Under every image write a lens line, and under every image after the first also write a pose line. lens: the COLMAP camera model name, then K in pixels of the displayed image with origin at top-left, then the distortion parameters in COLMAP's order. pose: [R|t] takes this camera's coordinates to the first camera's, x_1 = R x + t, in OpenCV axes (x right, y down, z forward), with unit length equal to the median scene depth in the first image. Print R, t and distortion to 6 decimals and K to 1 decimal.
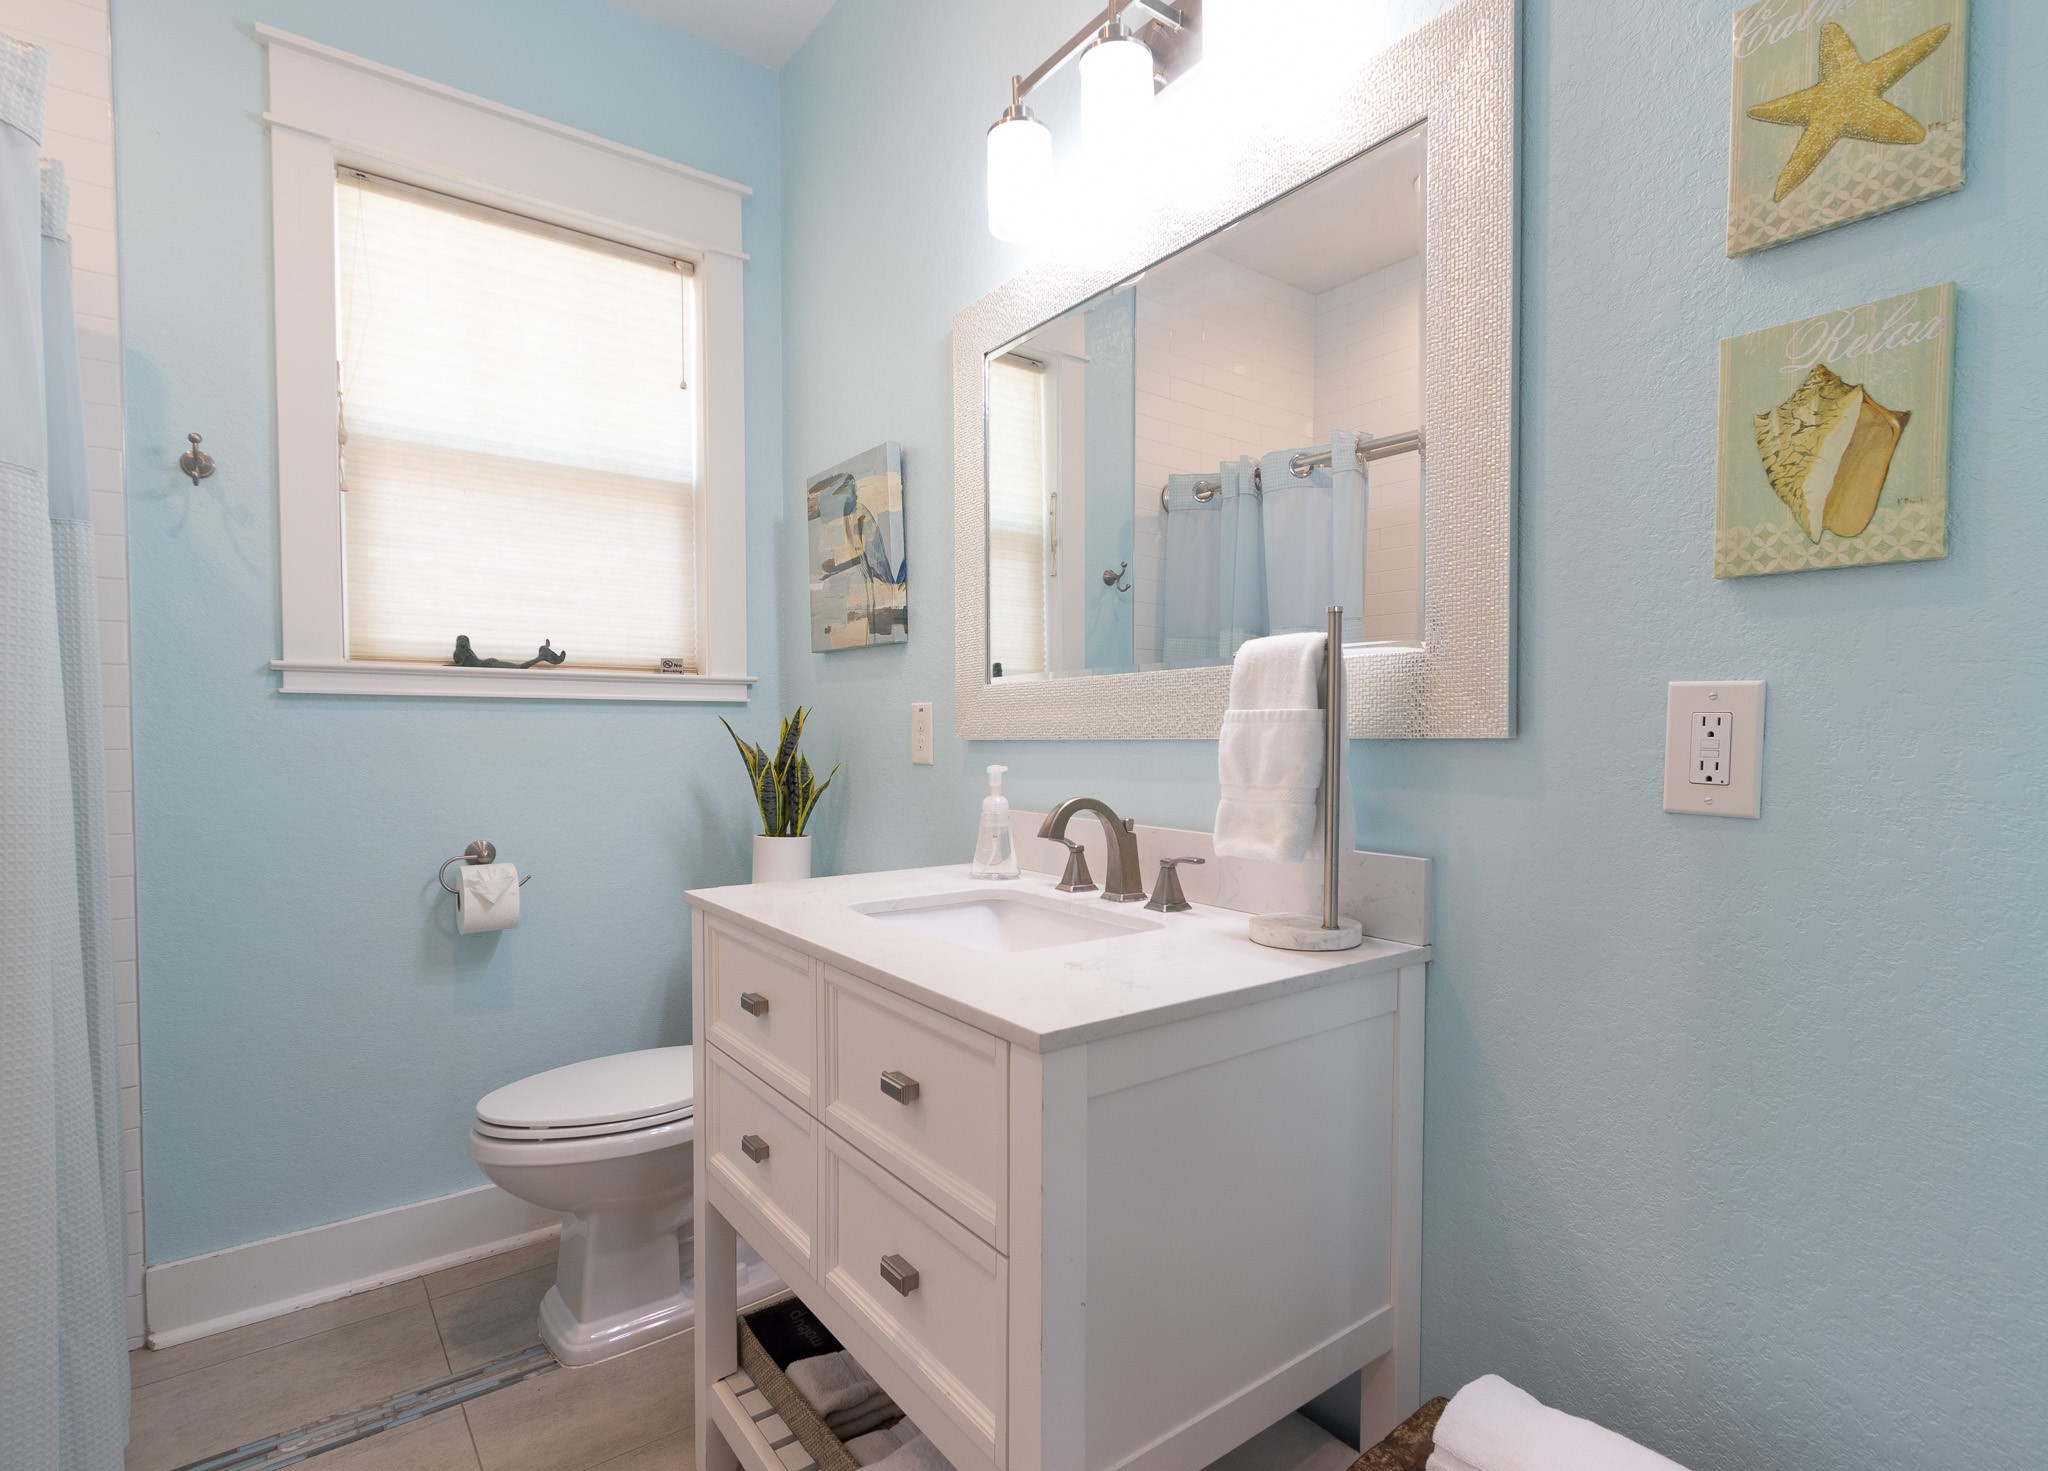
lens RADIAL K [[1009.2, 0, 1024.1], [0, 1009.2, 758.6], [0, 0, 1]] dist [0.013734, -0.001978]
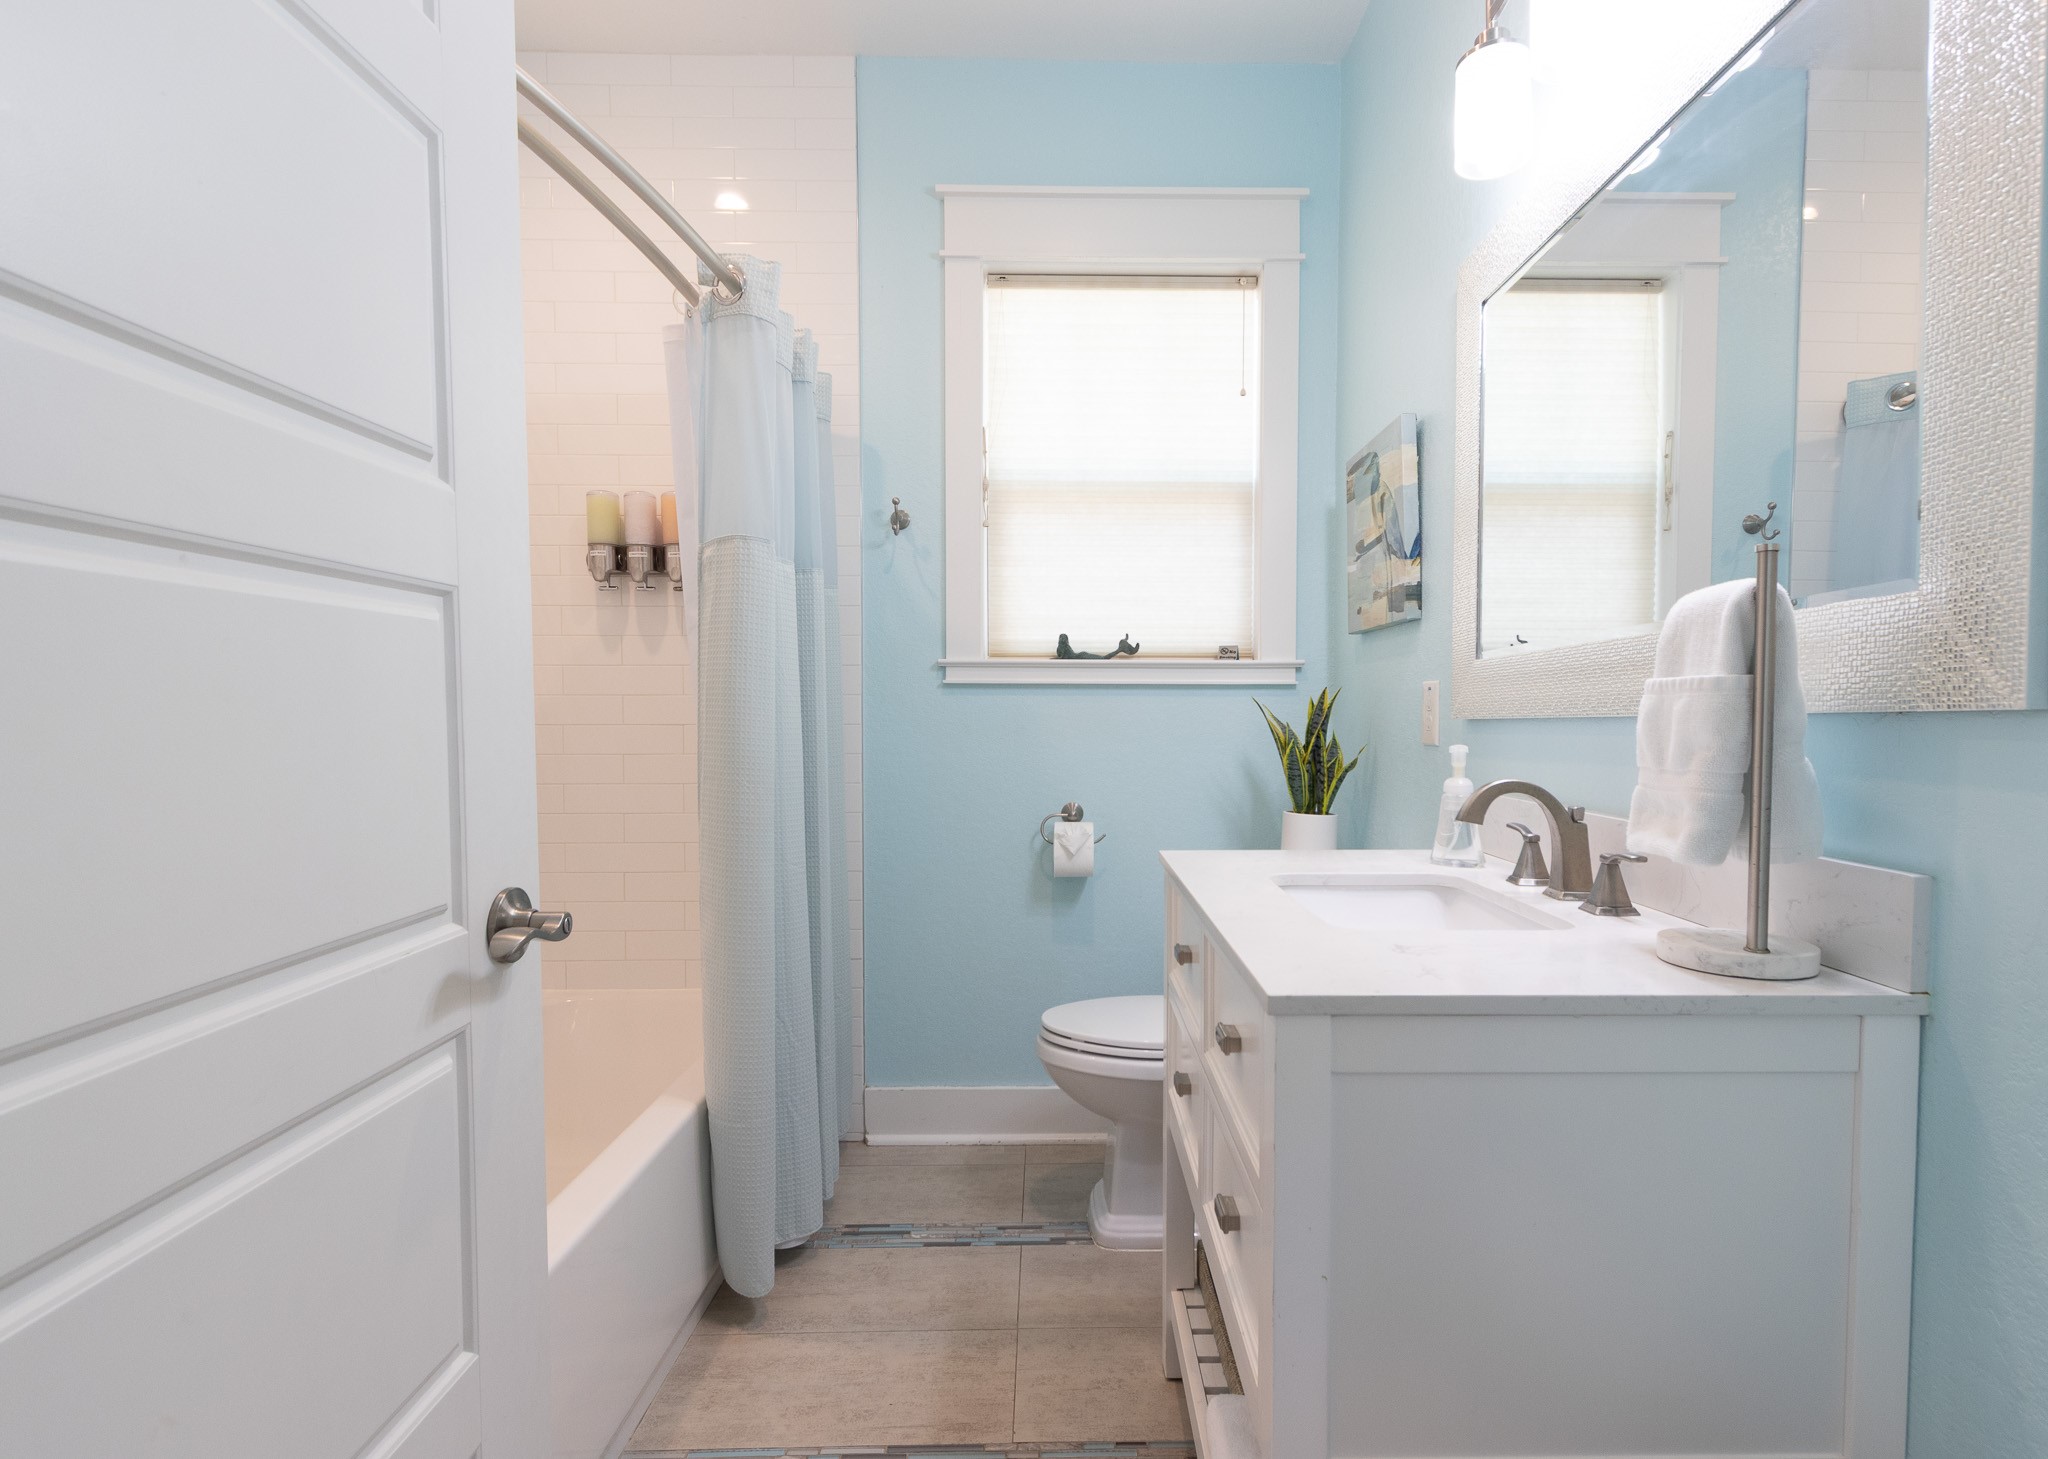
lens RADIAL K [[981.7, 0, 1027.7], [0, 981.7, 751.6], [0, 0, 1]] dist [0.016361, 0.000429]
pose [[0.810683, 0.023467, -0.585015, 0.121680], [-0.018276, 0.999724, 0.014777, 0.004391], [0.585200, -0.001287, 0.810888, 0.014495]]
